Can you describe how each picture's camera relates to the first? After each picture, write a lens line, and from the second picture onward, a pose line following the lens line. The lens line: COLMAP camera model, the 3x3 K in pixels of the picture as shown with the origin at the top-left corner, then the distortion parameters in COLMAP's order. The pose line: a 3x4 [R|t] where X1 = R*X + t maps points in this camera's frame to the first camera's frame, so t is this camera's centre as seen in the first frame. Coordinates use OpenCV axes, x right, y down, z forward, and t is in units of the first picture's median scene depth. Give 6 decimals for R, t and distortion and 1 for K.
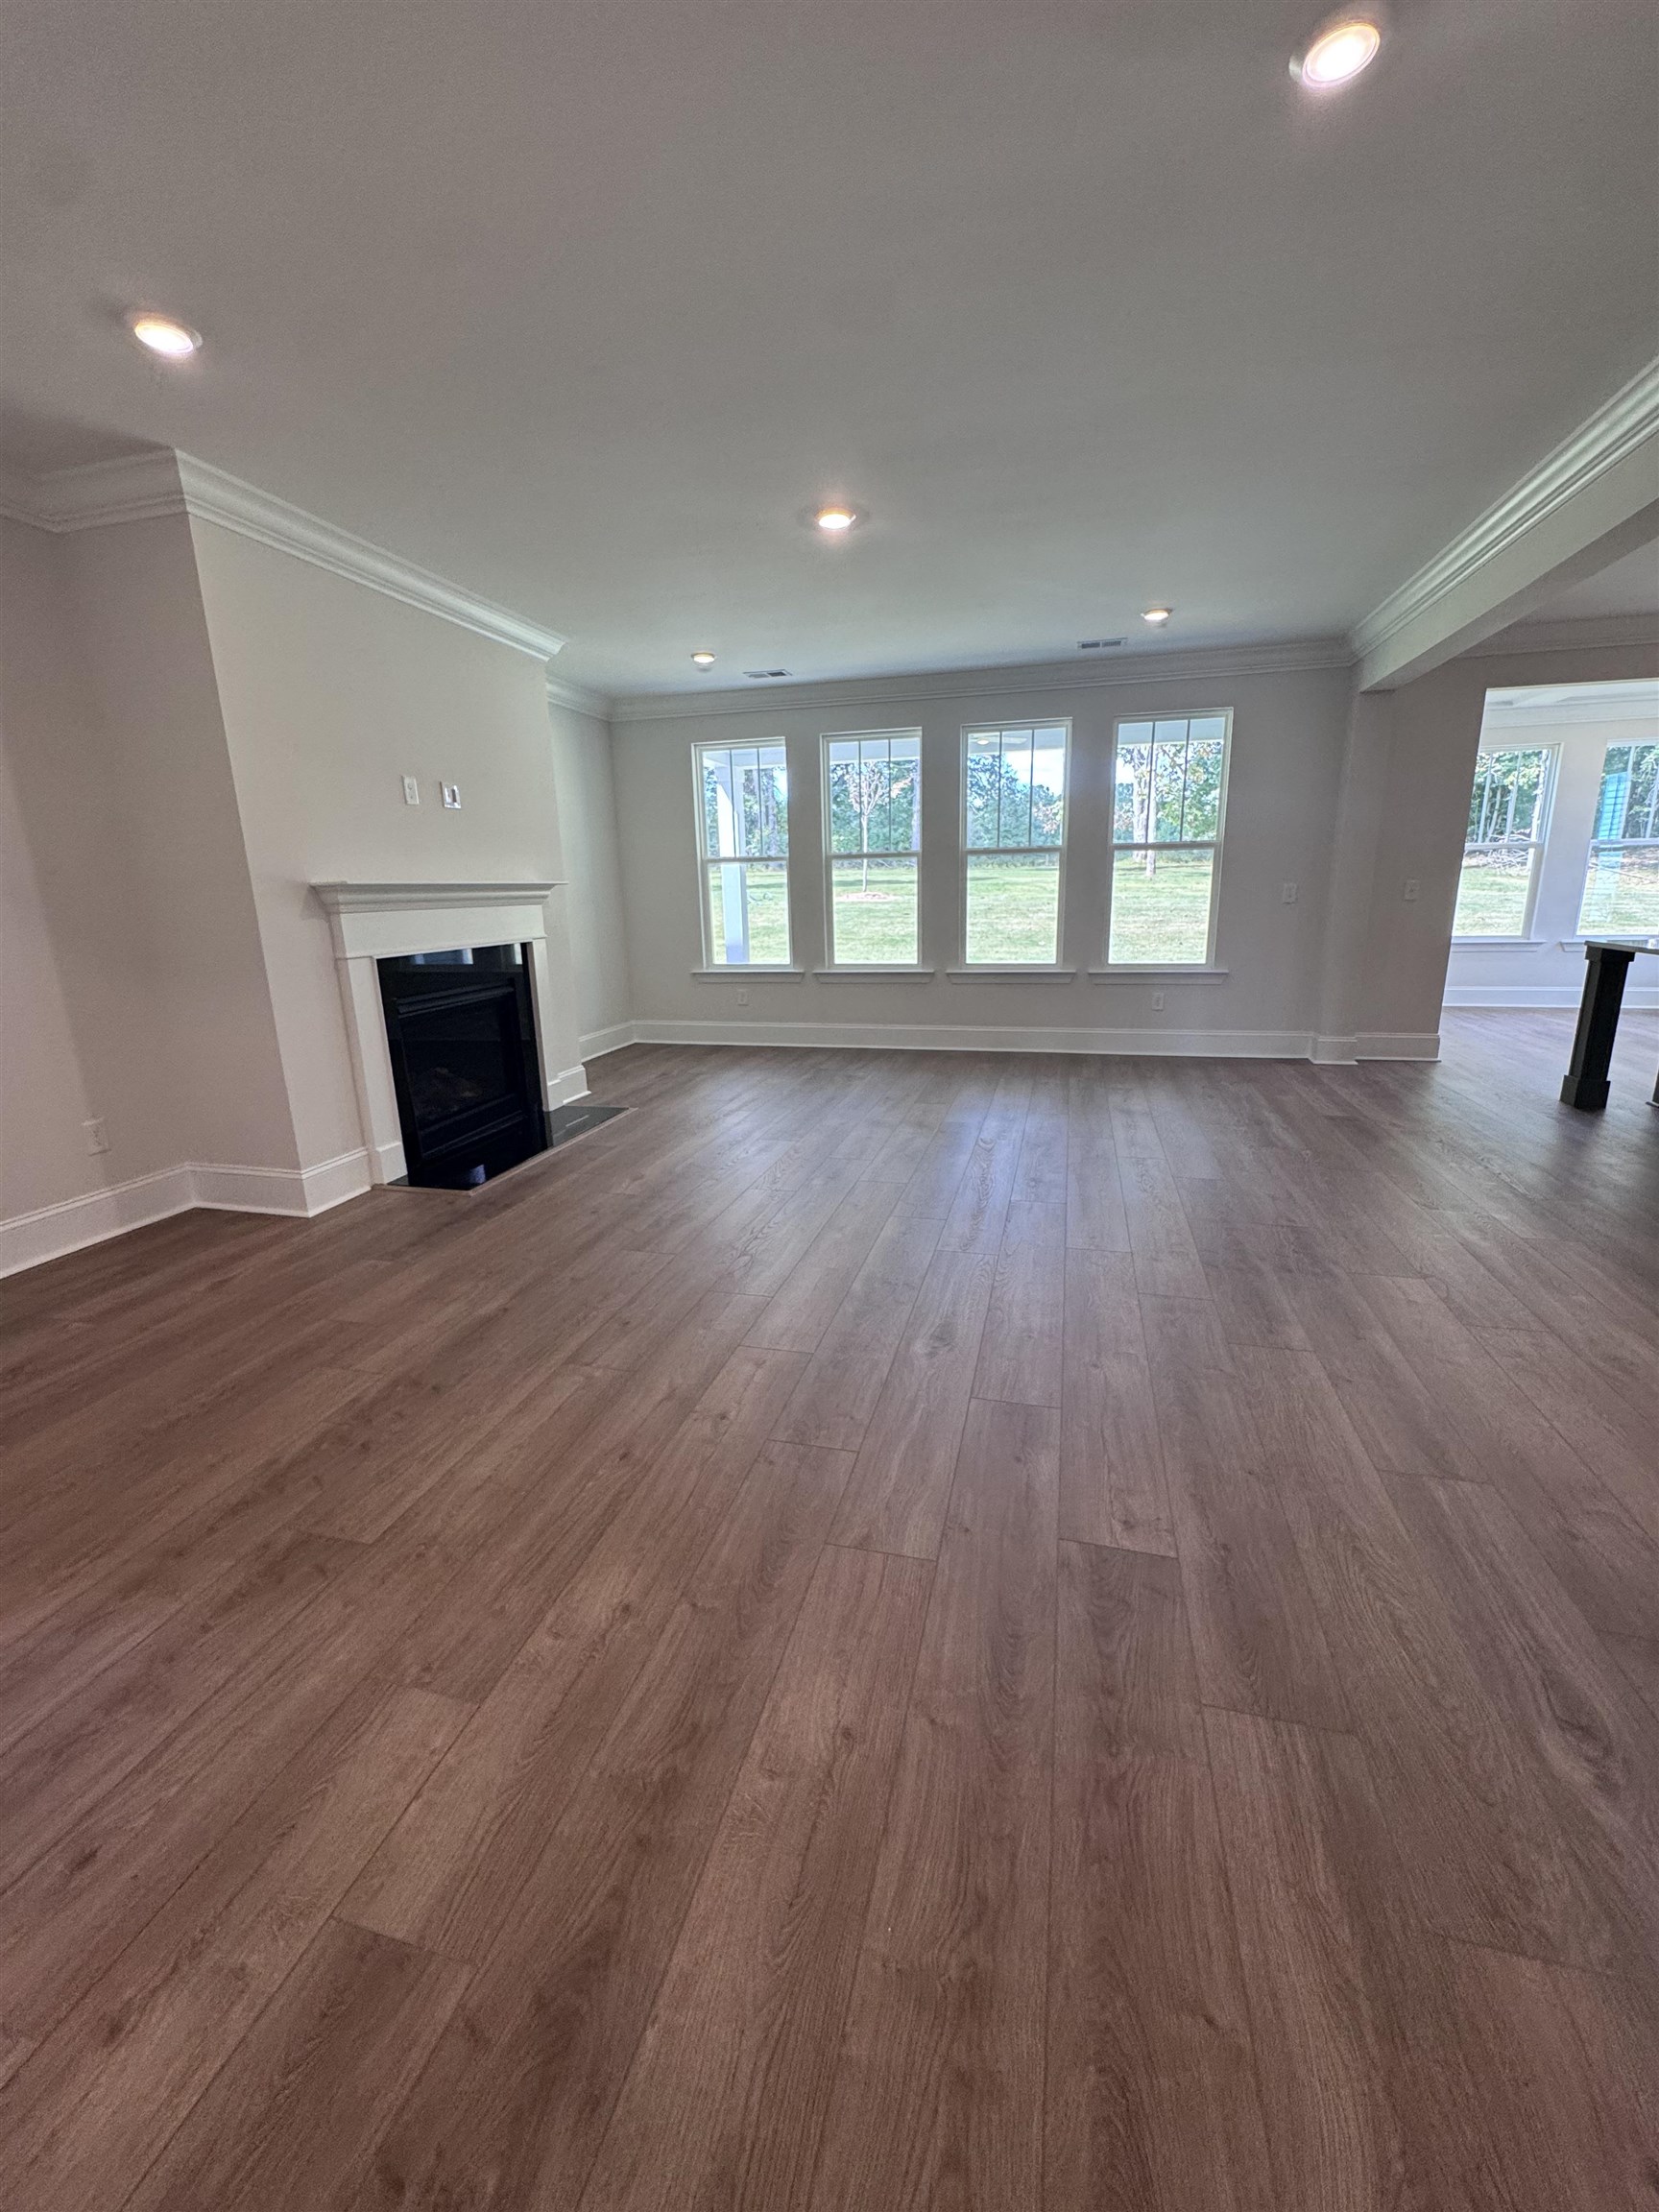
lens RADIAL K [[884.8, 0, 830.3], [0, 884.8, 1097.0], [0, 0, 1]] dist [-0.001875, 0.000084]
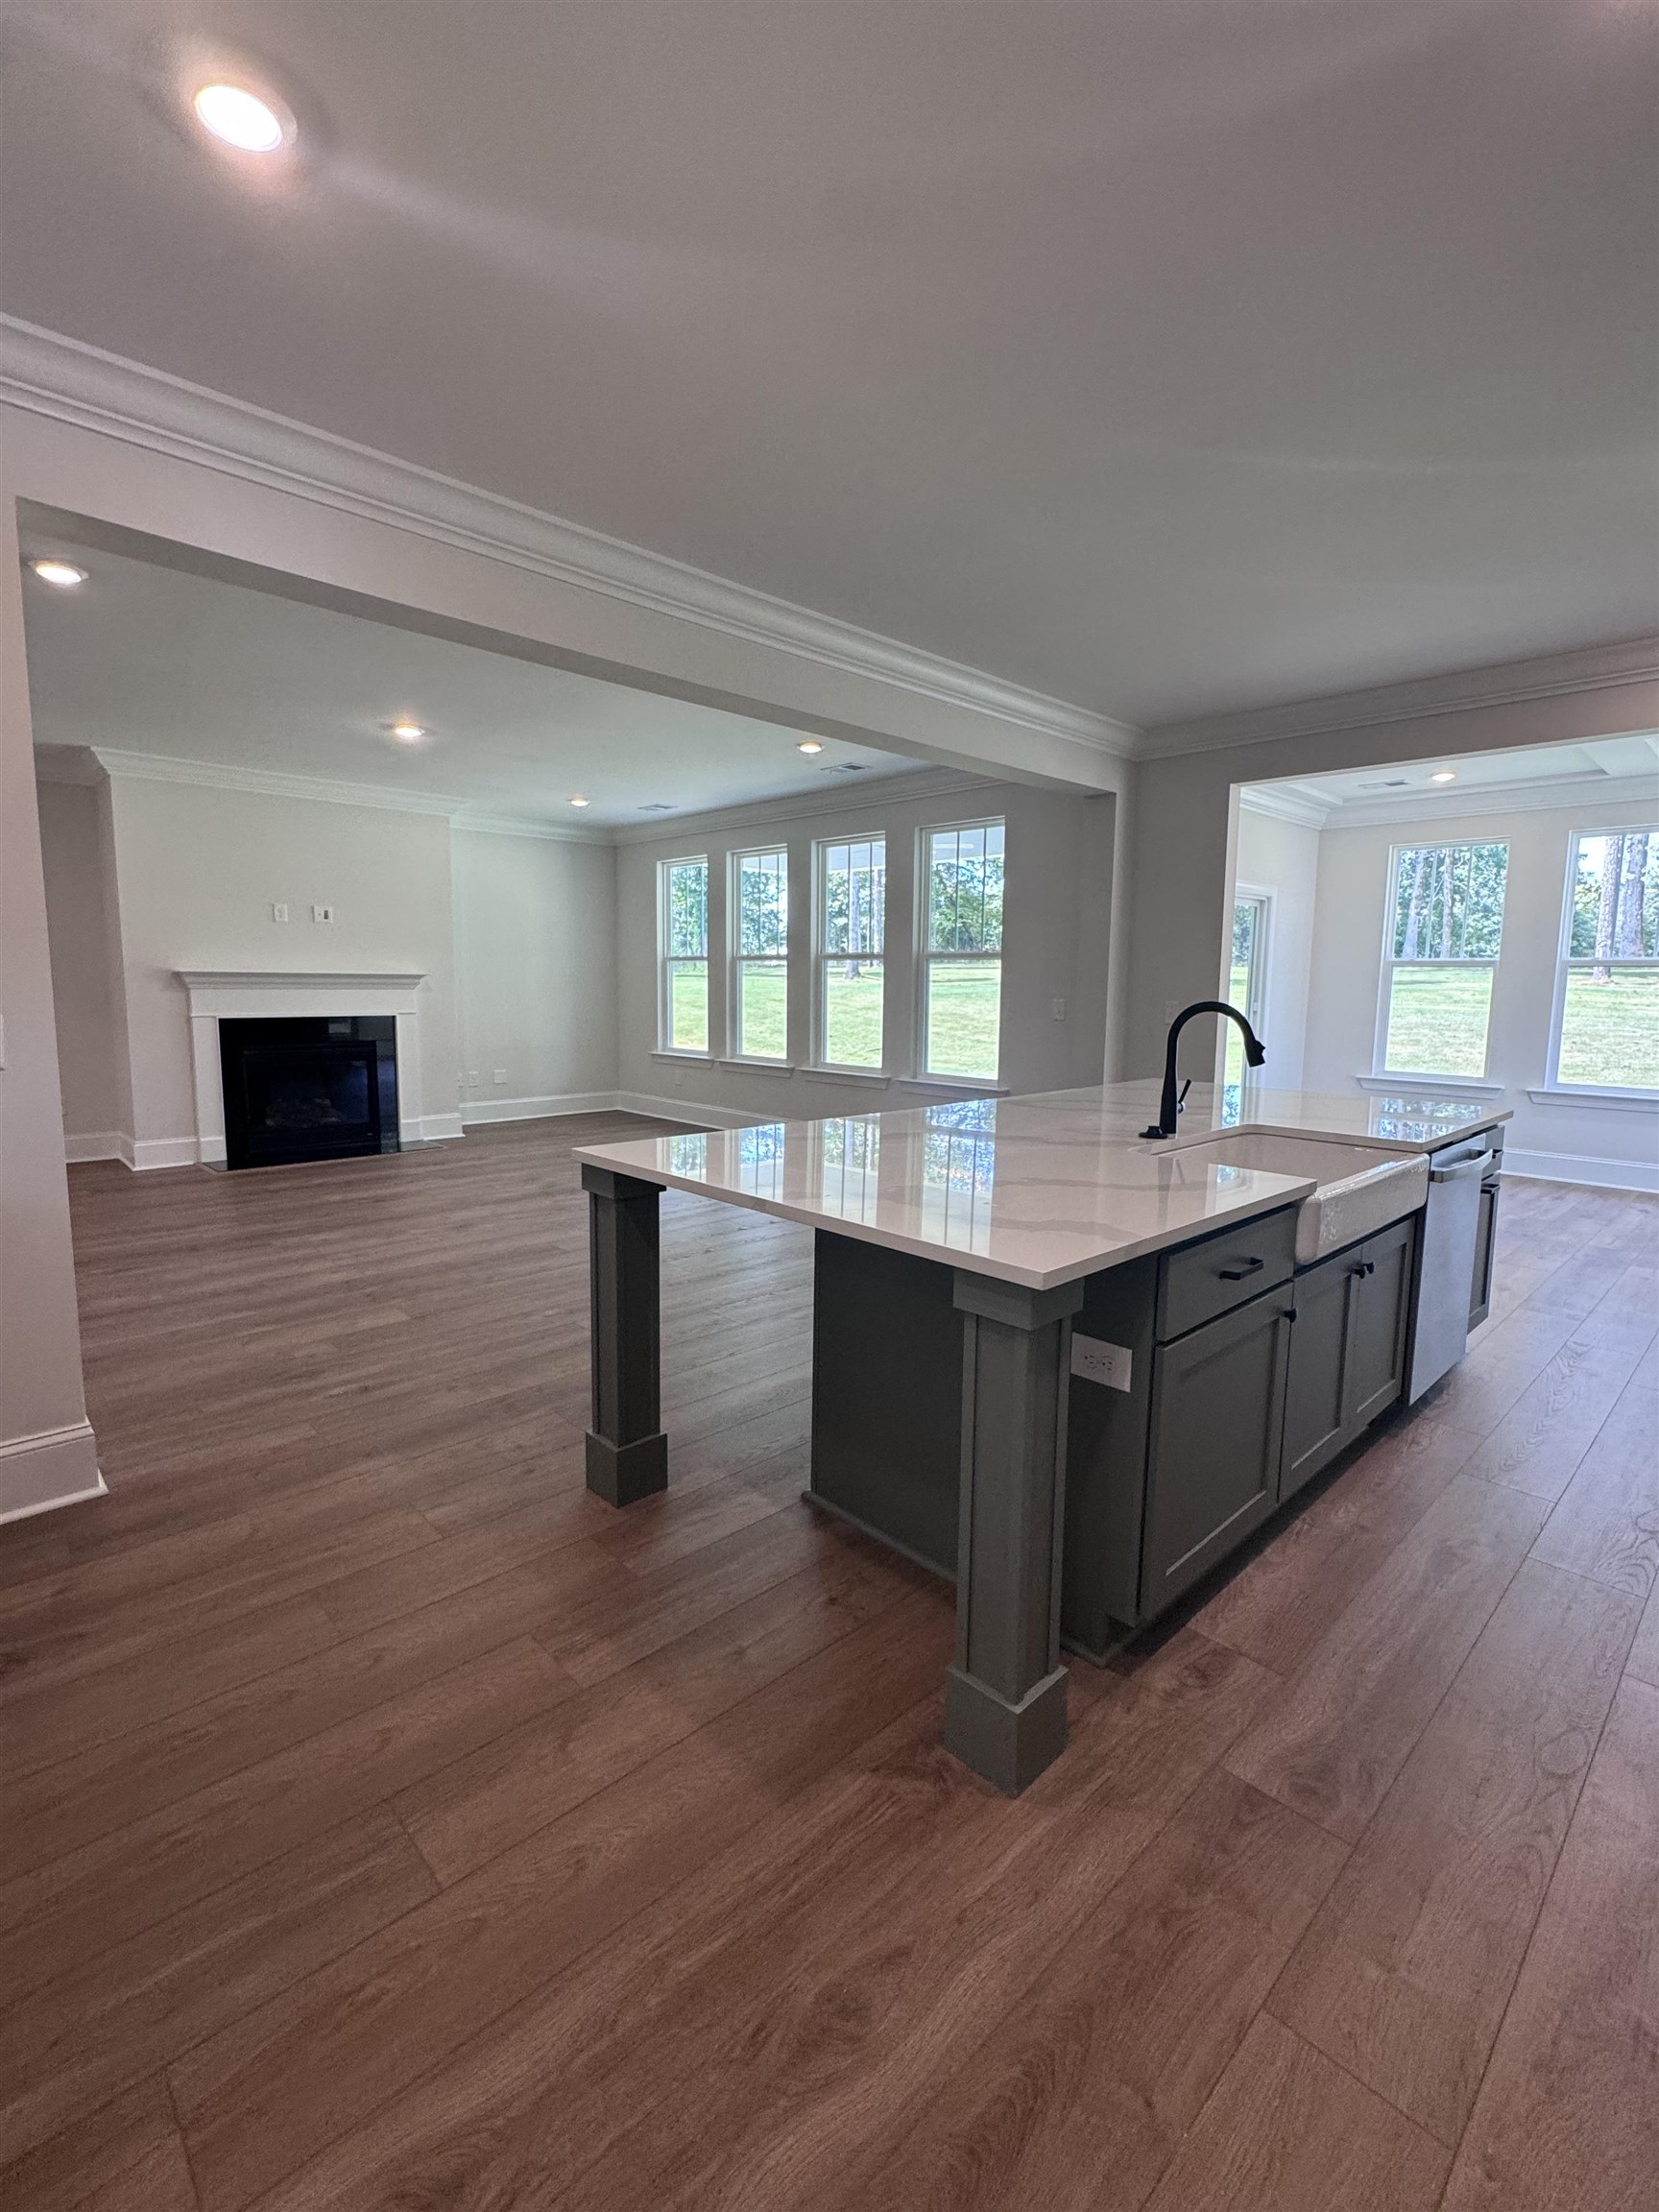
lens RADIAL K [[982.6, 0, 827.6], [0, 982.6, 1101.8], [0, 0, 1]] dist [-0.003065, -0.000099]
pose [[0.850439, 0.097303, -0.516996, 1.151391], [-0.150088, 0.986779, -0.061168, -0.057450], [0.504209, 0.129615, 0.853799, 0.062066]]
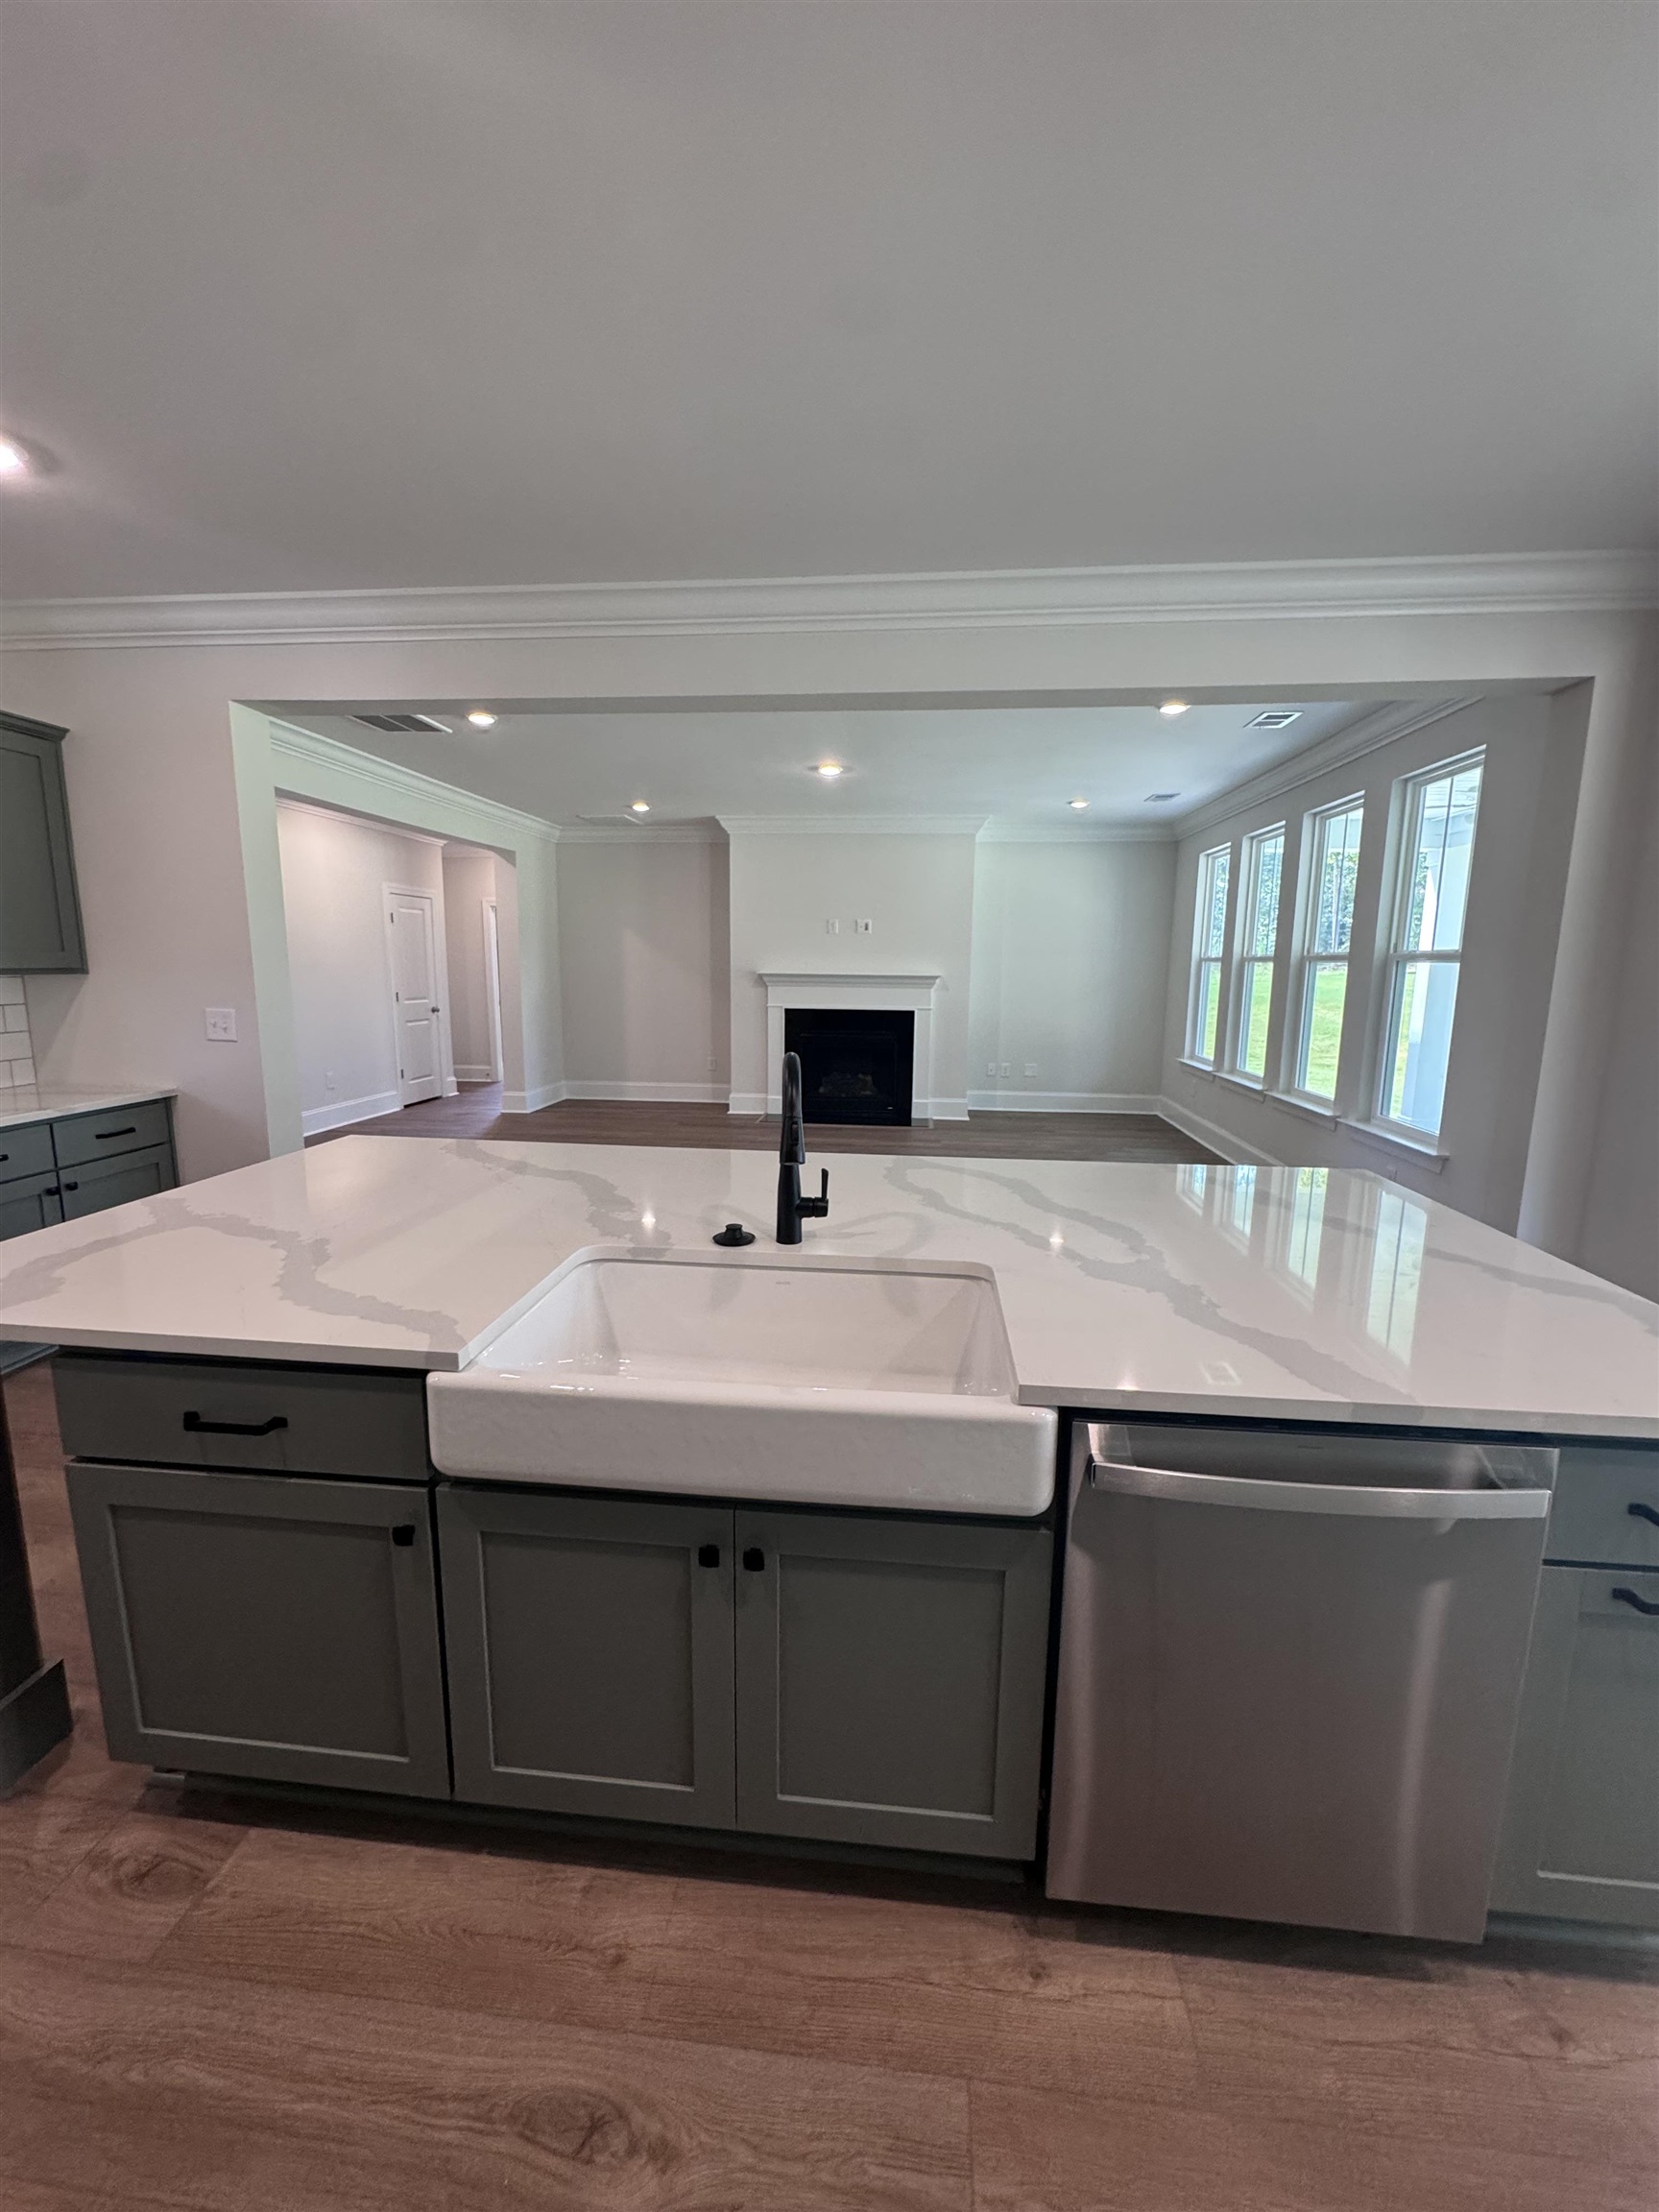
lens RADIAL K [[884.8, 0, 832.5], [0, 884.8, 1111.7], [0, 0, 1]] dist [-0.001875, 0.000084]
pose [[0.147257, 0.189977, -0.970682, 1.384831], [-0.241468, 0.958592, 0.150979, -0.230957], [0.959171, 0.212156, 0.187032, 0.664462]]
